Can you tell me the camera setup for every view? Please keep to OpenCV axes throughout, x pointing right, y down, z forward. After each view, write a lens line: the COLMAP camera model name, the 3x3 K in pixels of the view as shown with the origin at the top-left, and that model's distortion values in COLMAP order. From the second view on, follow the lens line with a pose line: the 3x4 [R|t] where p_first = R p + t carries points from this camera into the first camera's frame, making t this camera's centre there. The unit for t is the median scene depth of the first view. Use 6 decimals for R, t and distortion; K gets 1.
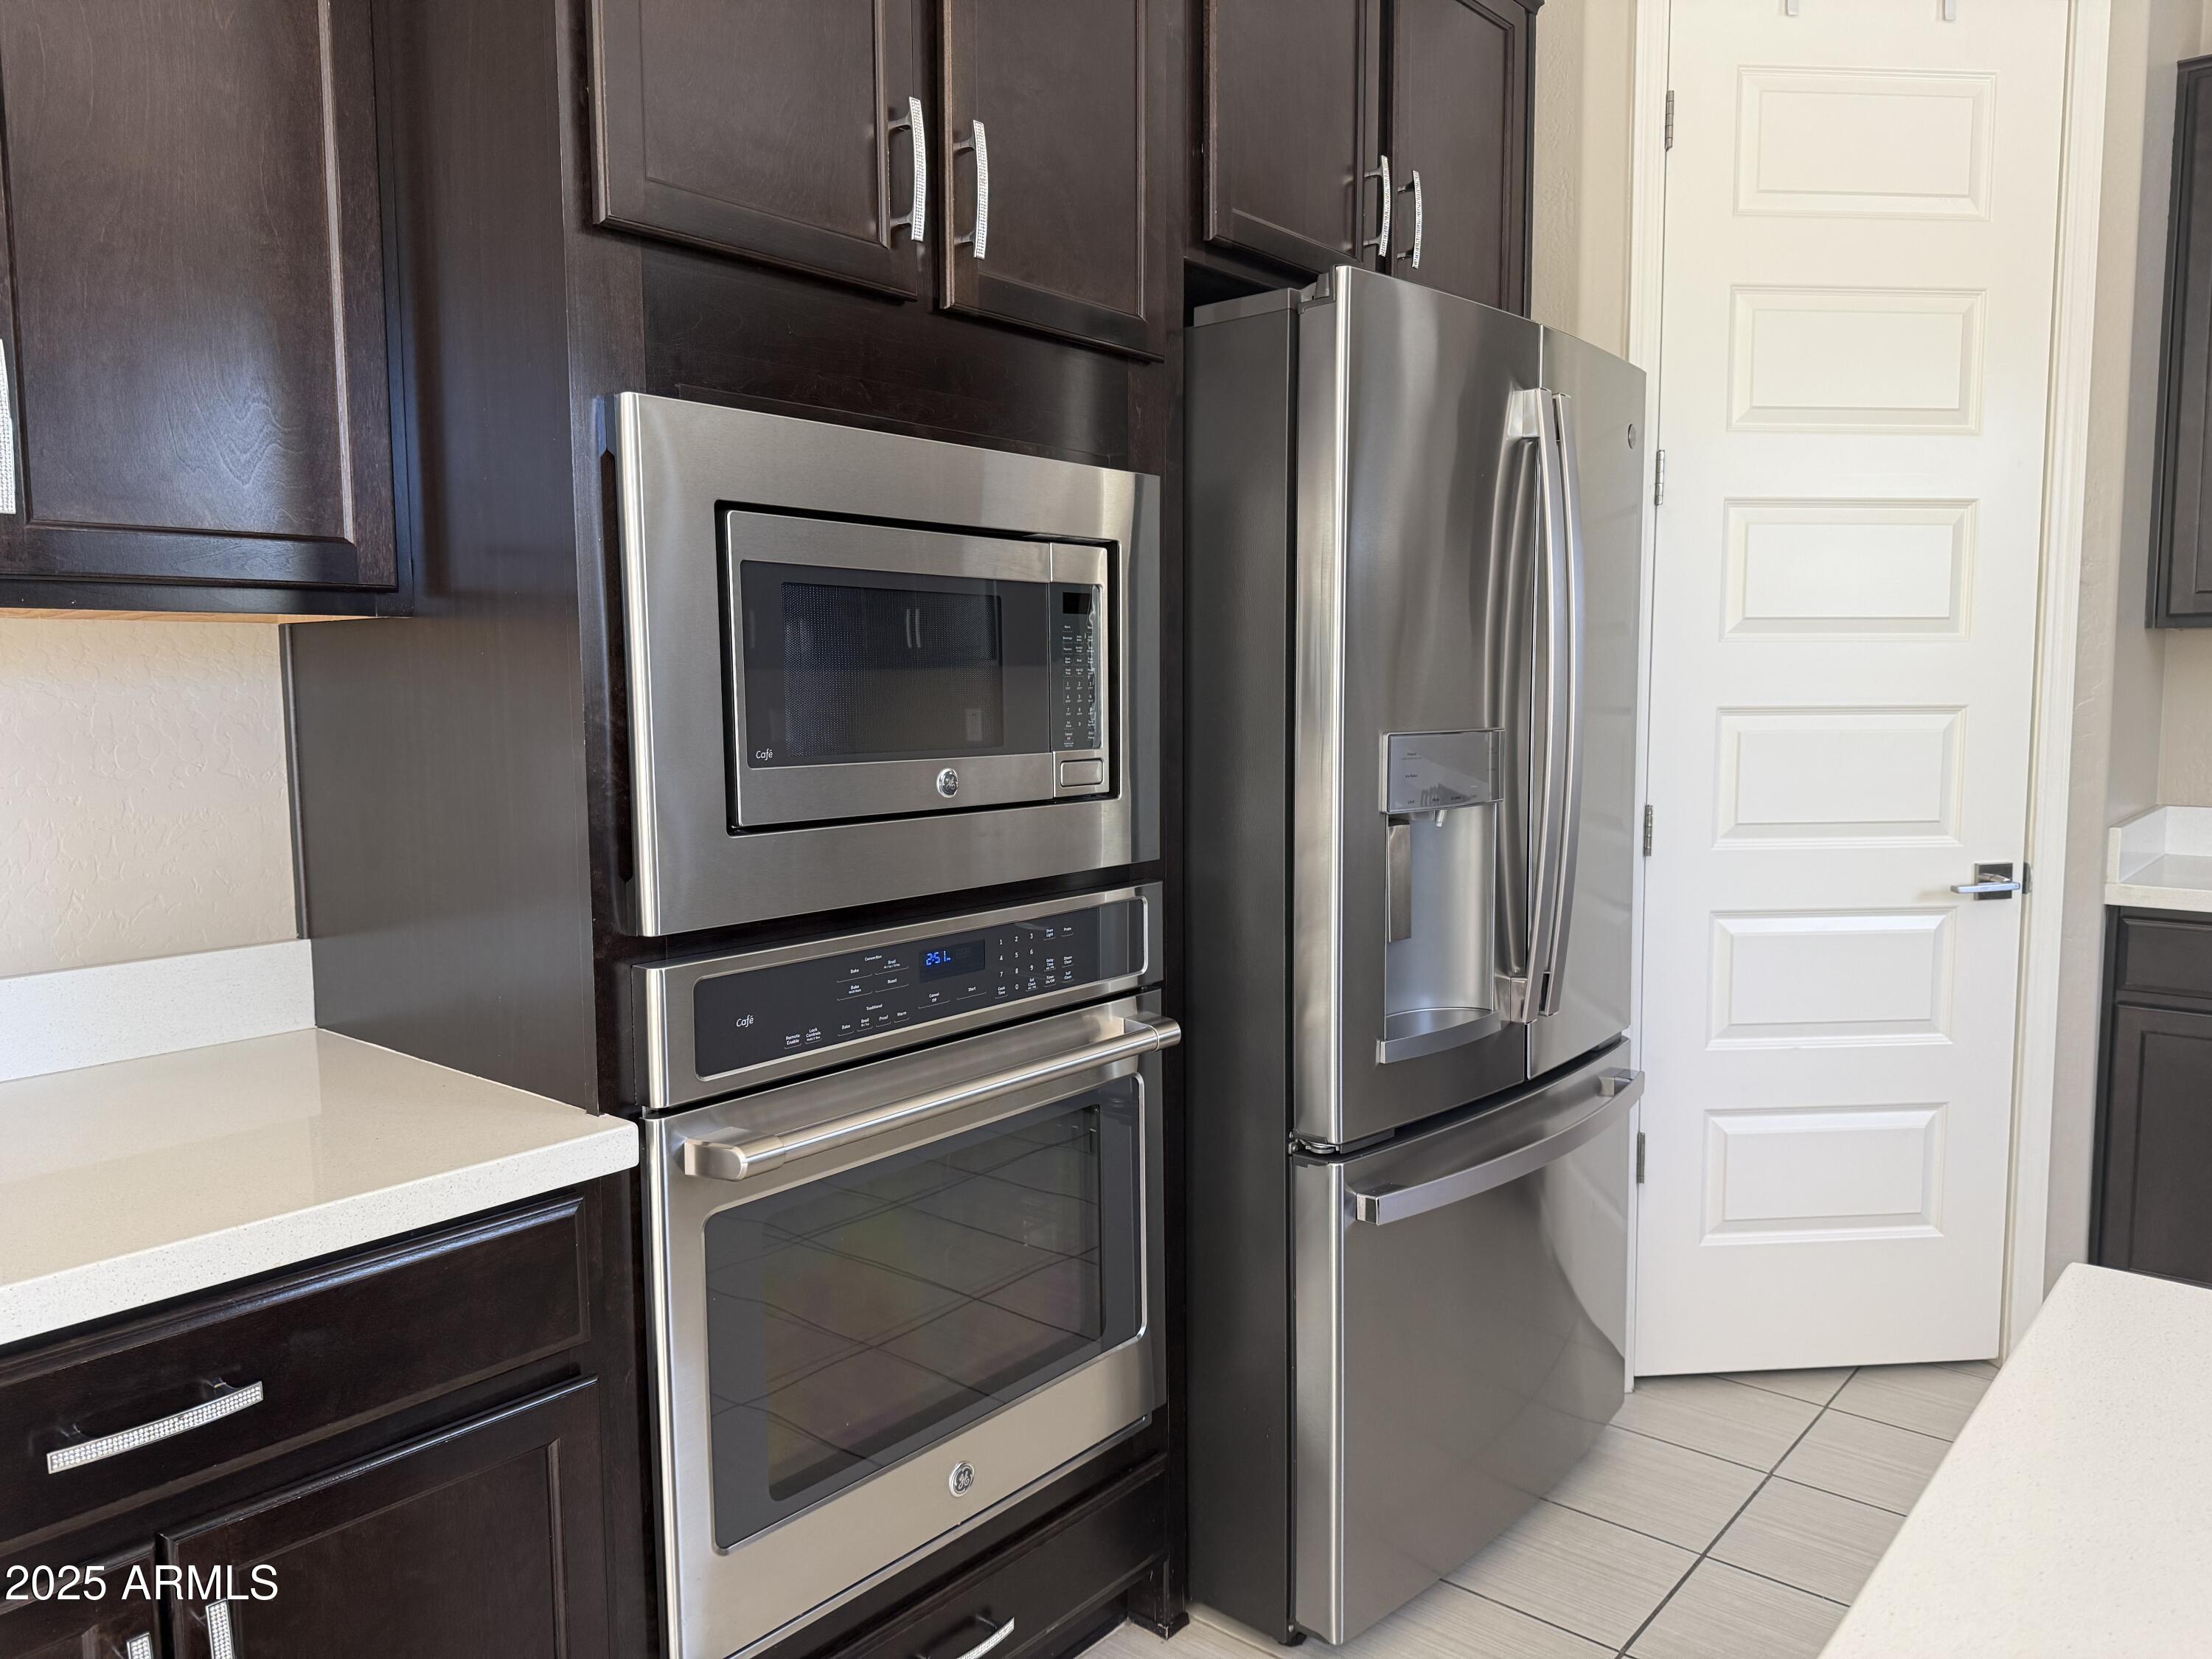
lens RADIAL K [[1549.7, 0, 1104.8], [0, 1549.7, 830.3], [0, 0, 1]] dist [0.005374, 0.000580]
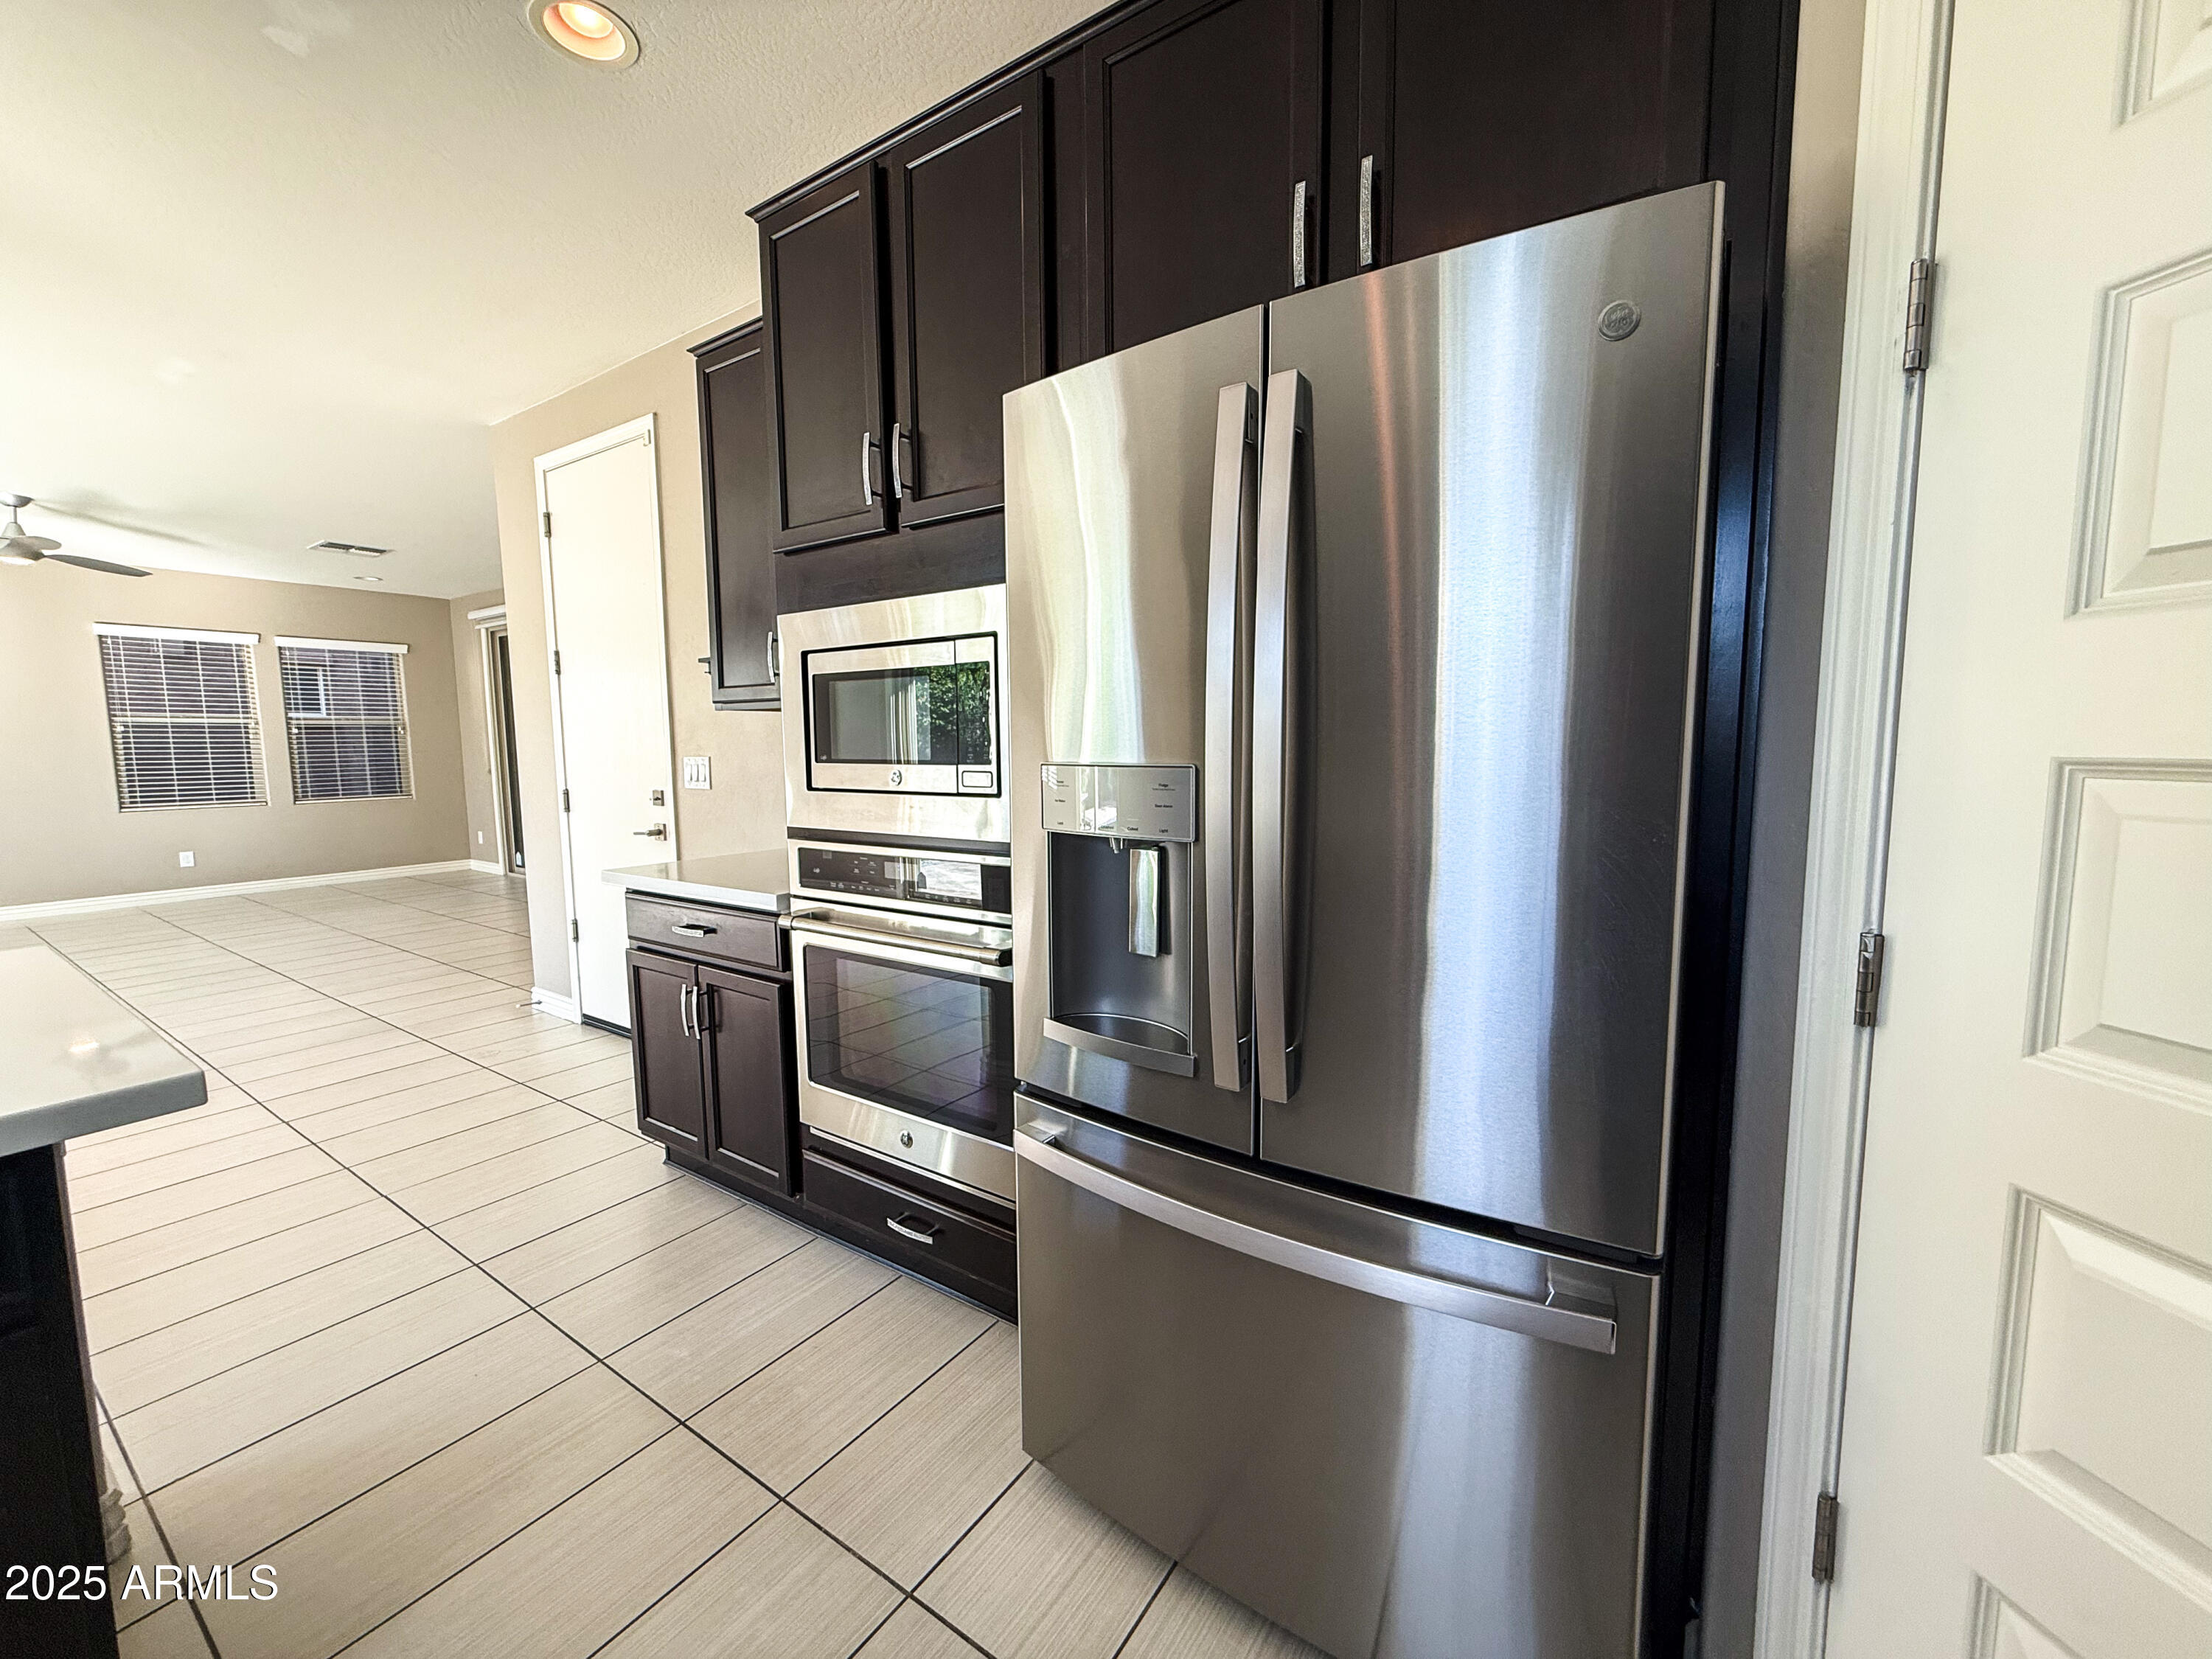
lens RADIAL K [[881.7, 0, 1102.9], [0, 881.7, 826.7], [0, 0, 1]] dist [0.000834, 0.000154]
pose [[0.113149, 0.108652, -0.987619, 1.027222], [-0.082926, 0.991567, 0.099586, -0.101636], [0.990111, 0.070632, 0.121205, 1.140827]]
